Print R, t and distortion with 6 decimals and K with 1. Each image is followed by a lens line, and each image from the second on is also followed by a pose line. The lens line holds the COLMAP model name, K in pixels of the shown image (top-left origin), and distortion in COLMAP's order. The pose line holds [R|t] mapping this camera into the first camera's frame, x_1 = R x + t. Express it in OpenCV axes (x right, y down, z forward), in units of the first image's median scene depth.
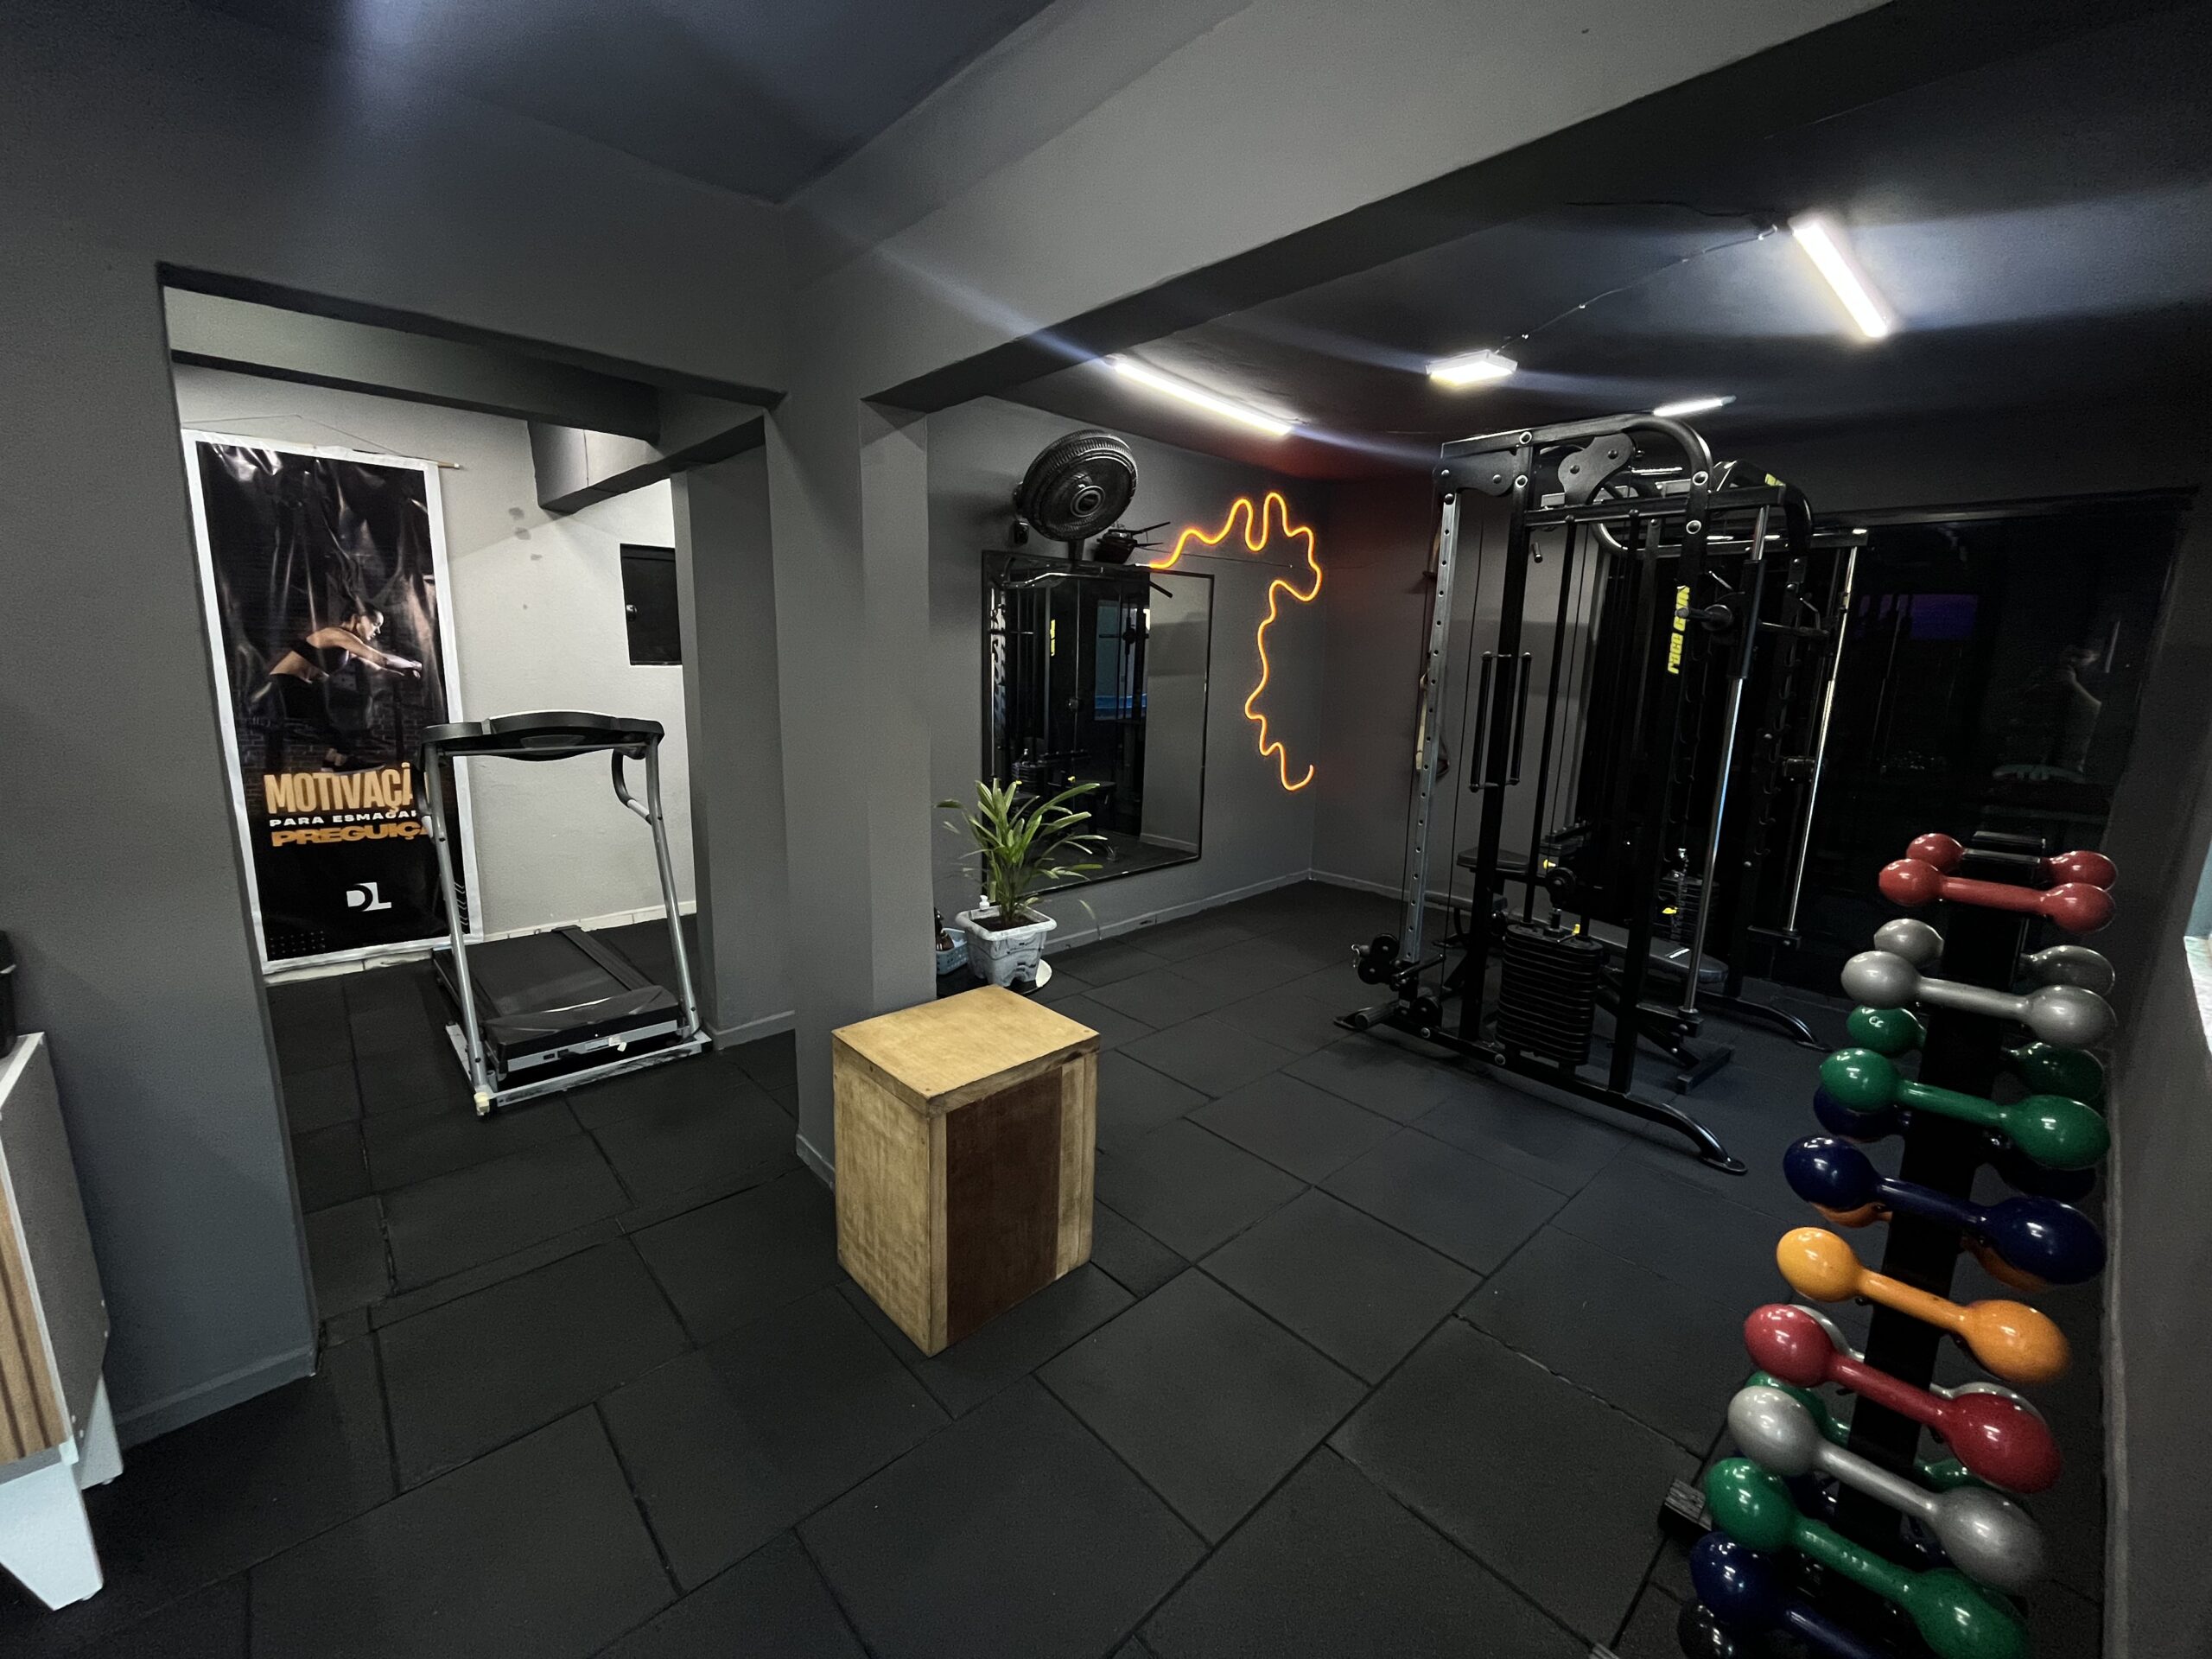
lens RADIAL K [[897.7, 0, 1106.7], [0, 897.7, 830.3], [0, 0, 1]] dist [-0.006177, 0.001229]
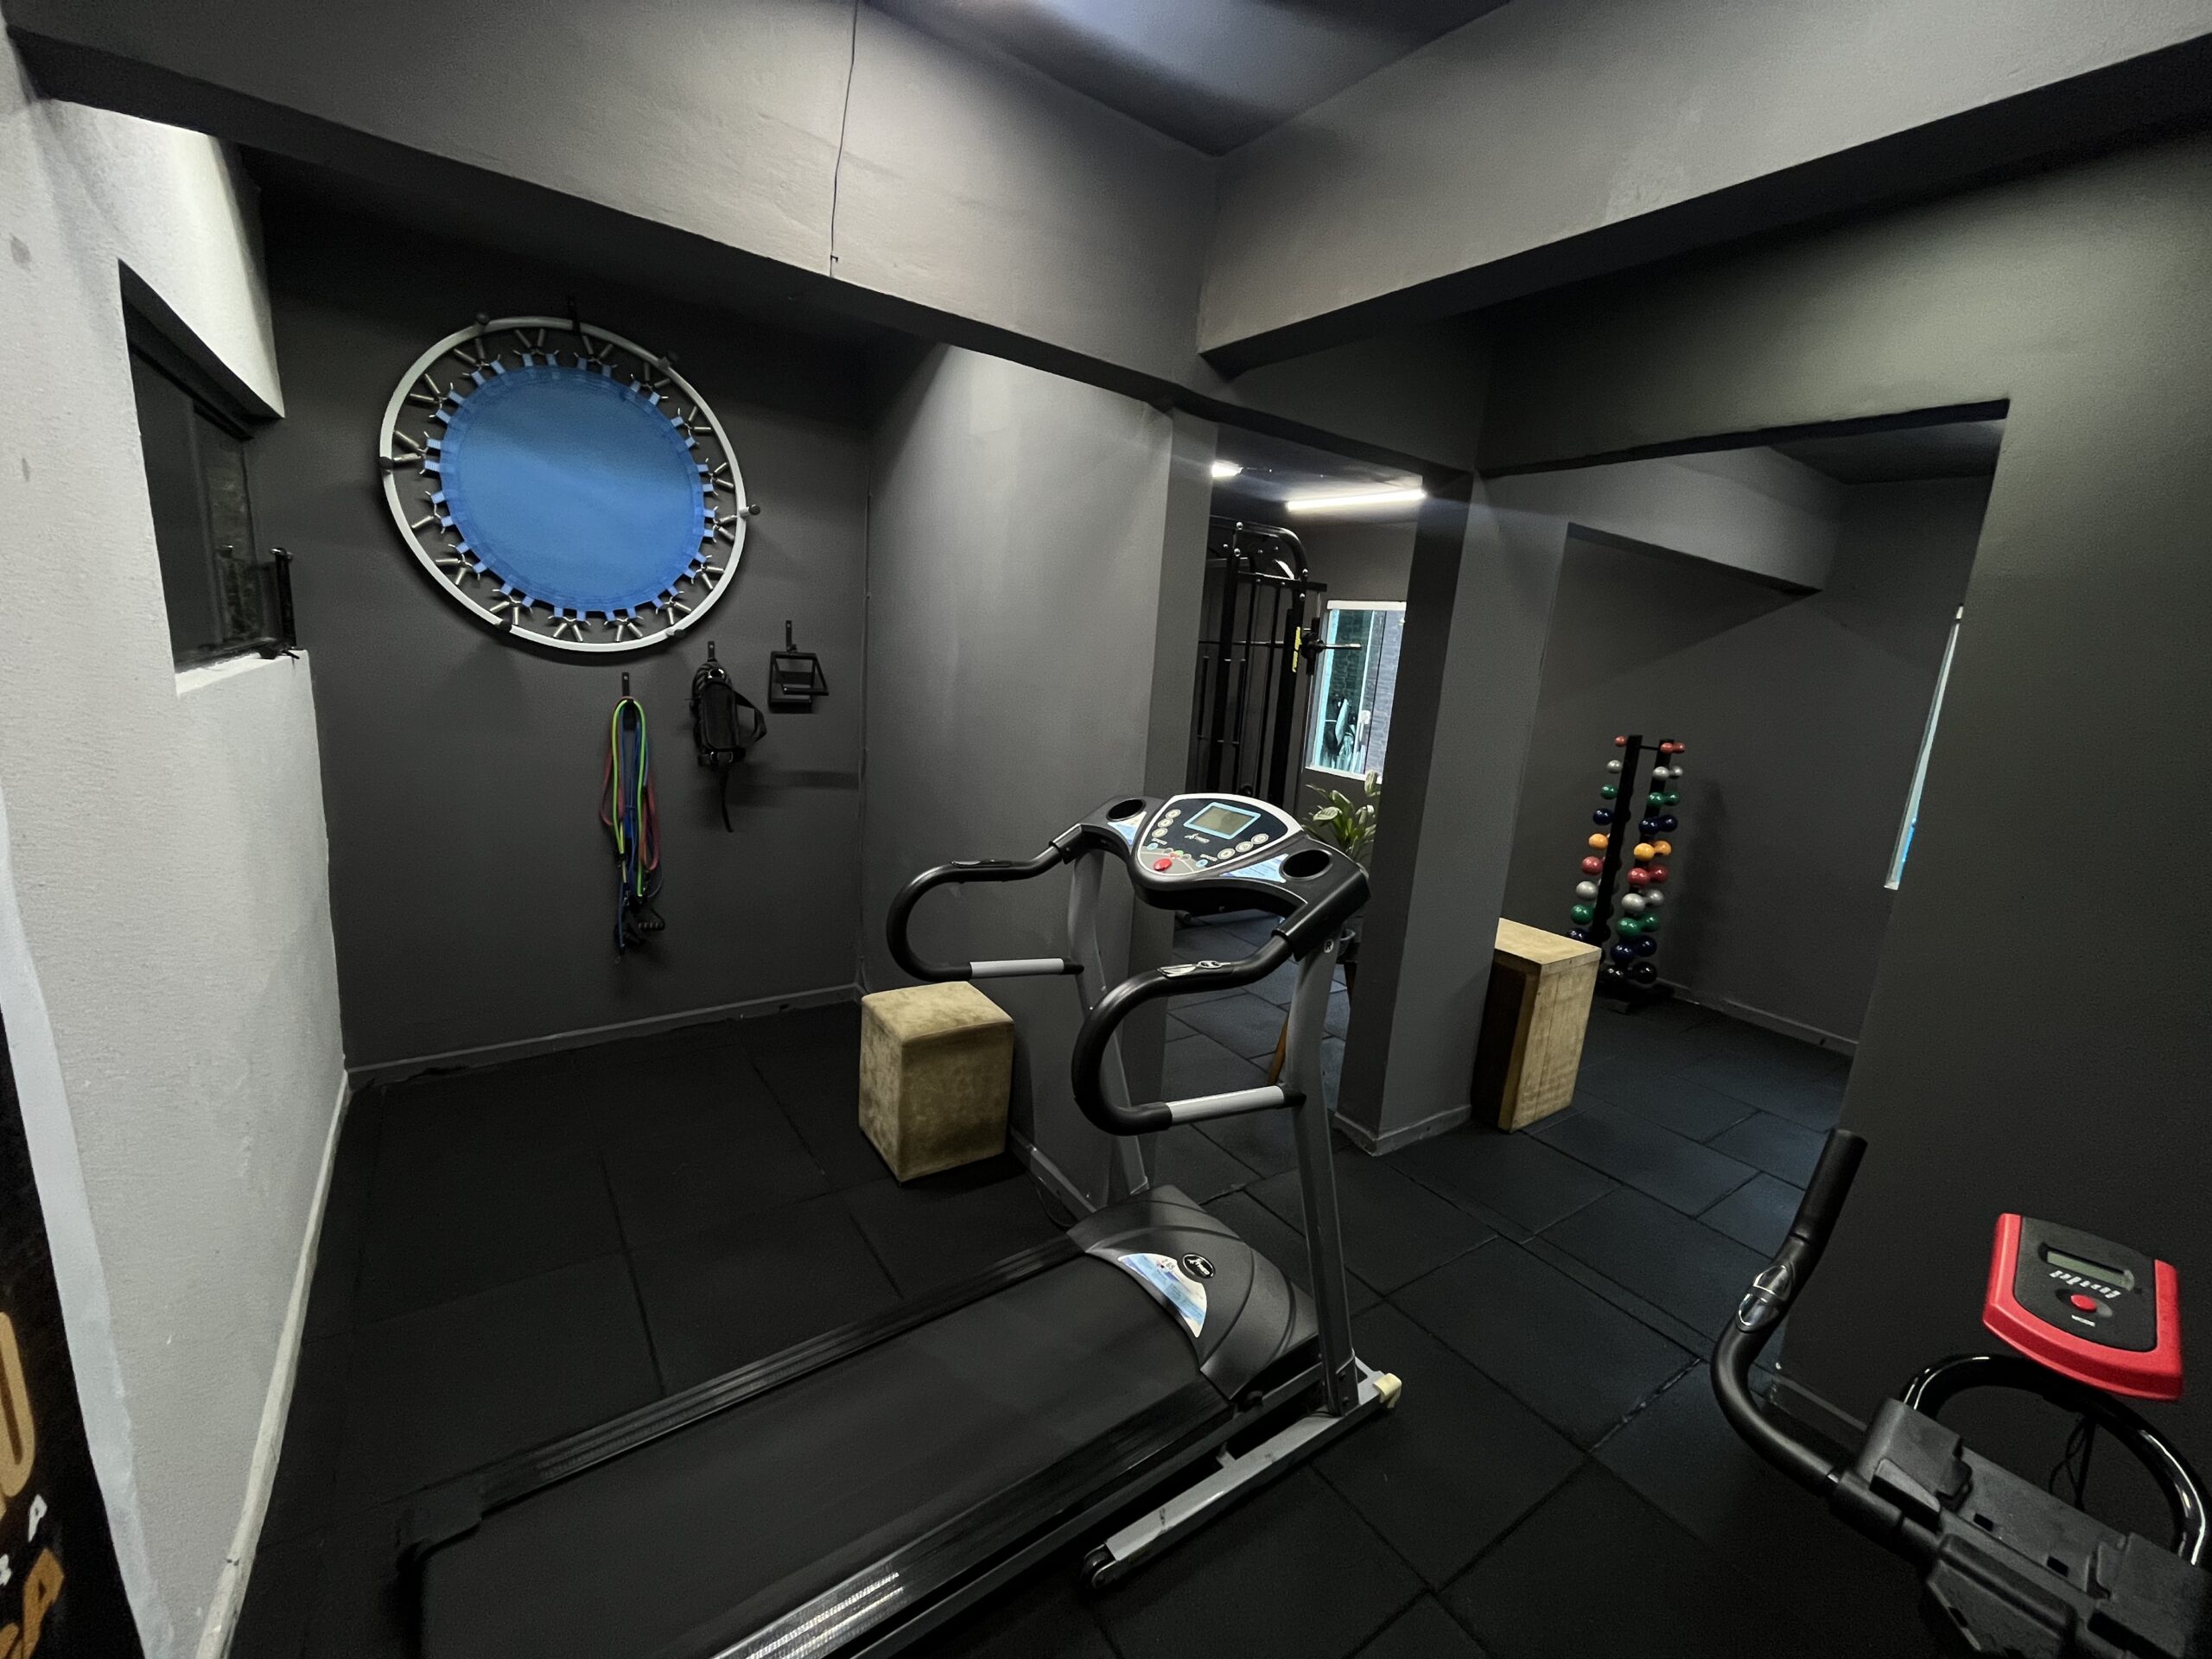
lens RADIAL K [[897.7, 0, 1101.9], [0, 897.7, 830.7], [0, 0, 1]] dist [-0.006177, 0.001229]
pose [[0.134047, -0.211681, 0.968103, -0.956855], [0.126511, 0.972581, 0.195143, -0.190865], [-0.982866, 0.096318, 0.157152, 0.795175]]
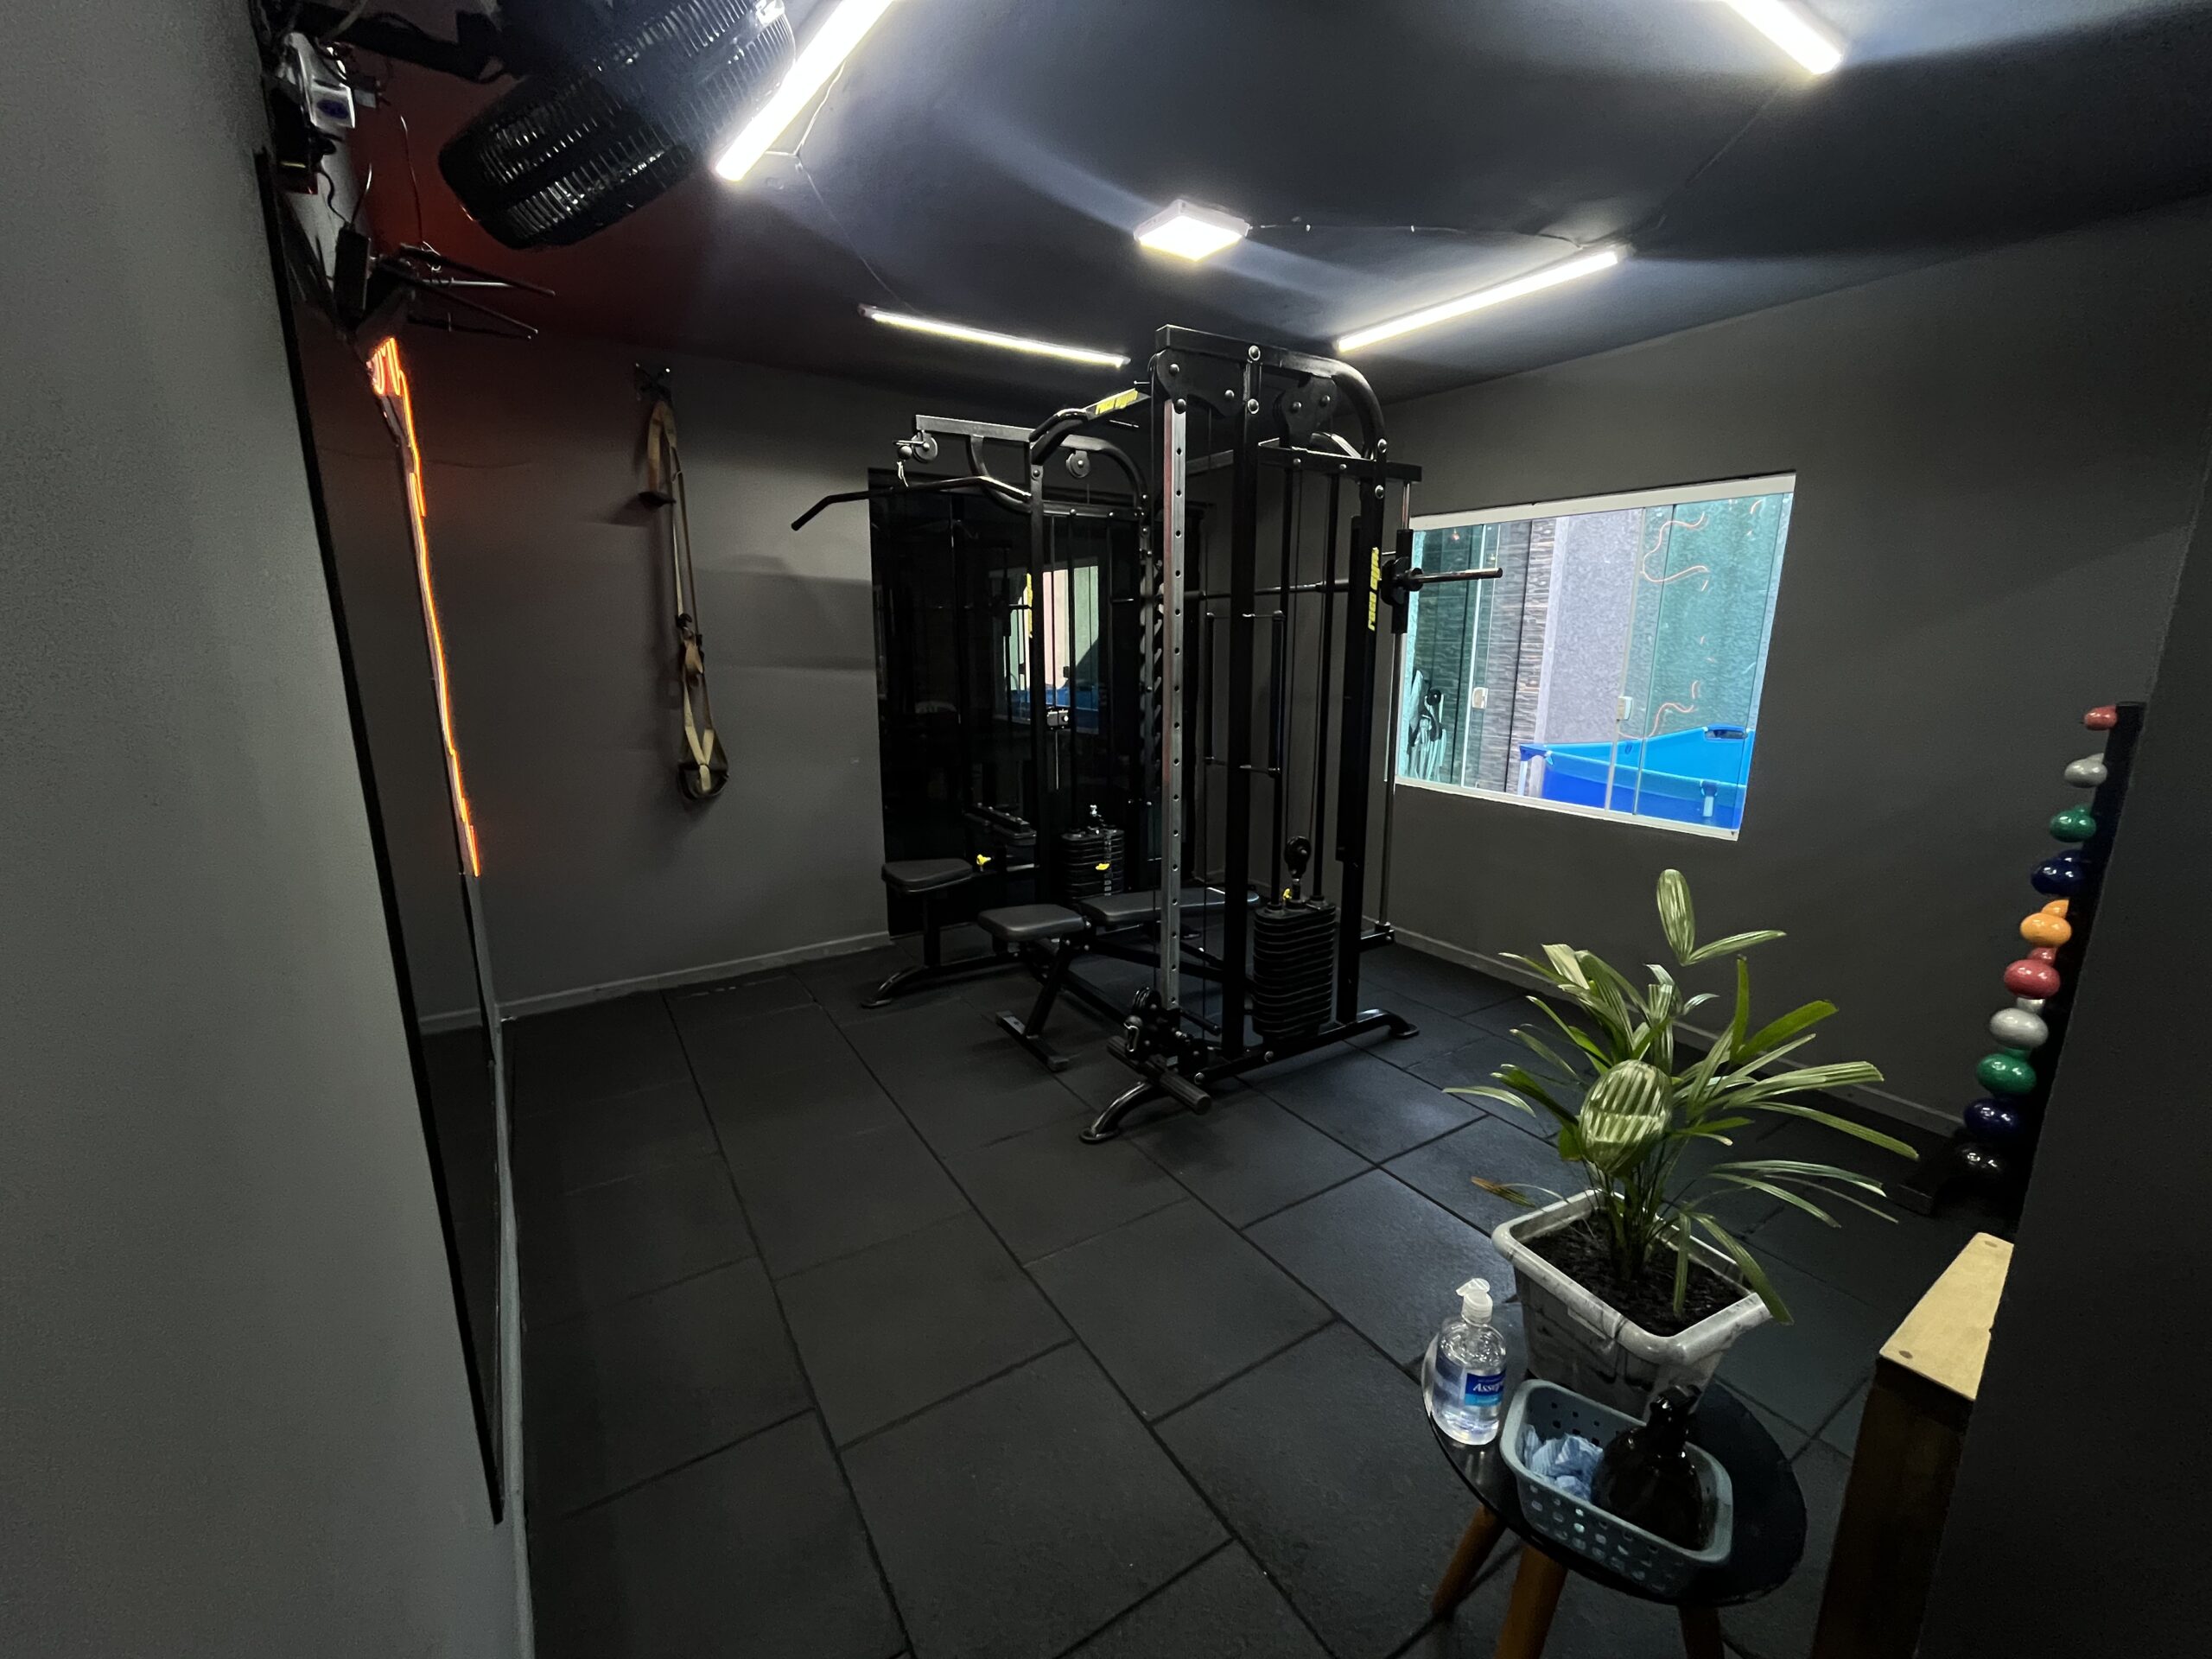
lens RADIAL K [[897.7, 0, 1104.5], [0, 897.7, 830.1], [0, 0, 1]] dist [-0.006177, 0.001229]
pose [[0.168839, -0.230408, 0.958335, -0.355130], [0.200073, 0.960063, 0.195575, -0.153639], [-0.965124, 0.158717, 0.208195, 0.786321]]
